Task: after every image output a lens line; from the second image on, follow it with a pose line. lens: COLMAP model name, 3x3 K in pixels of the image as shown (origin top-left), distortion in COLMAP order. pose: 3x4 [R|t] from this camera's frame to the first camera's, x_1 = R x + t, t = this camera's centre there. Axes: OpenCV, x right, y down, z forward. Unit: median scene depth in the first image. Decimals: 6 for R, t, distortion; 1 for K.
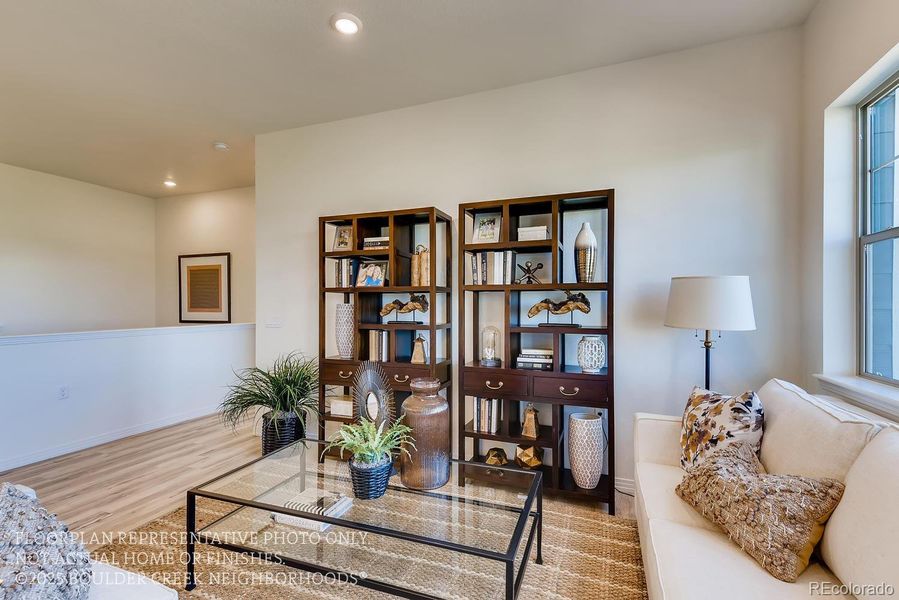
lens RADIAL K [[407.7, 0, 453.4], [0, 407.7, 305.6], [0, 0, 1]] dist [0.033673, -0.004641]
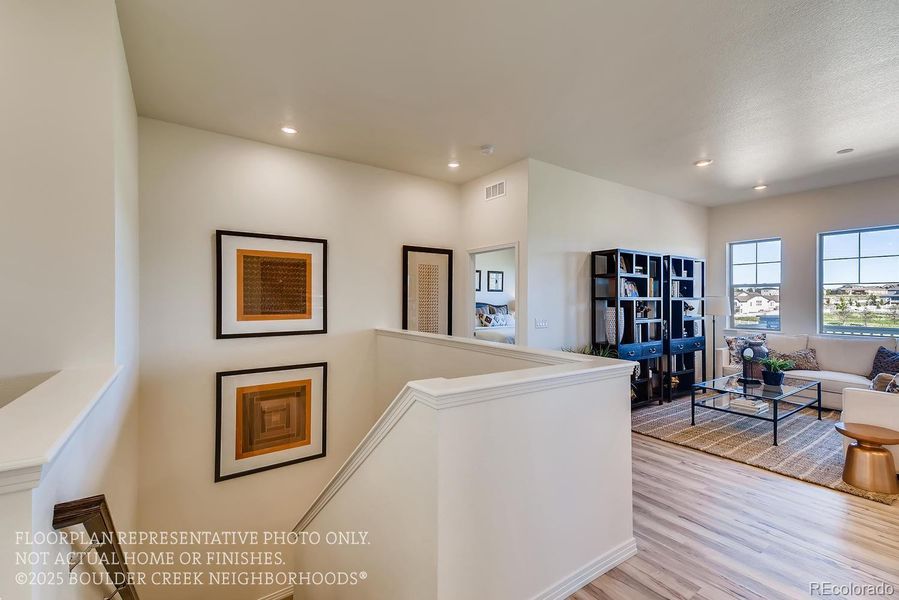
lens RADIAL K [[389.2, 0, 446.4], [0, 389.2, 300.7], [0, 0, 1]] dist [0.006974, -0.002988]
pose [[0.563760, -0.002582, 0.825934, -1.008473], [-0.002511, 0.999985, 0.004840, -0.020360], [-0.825935, -0.004803, 0.563746, 0.402364]]
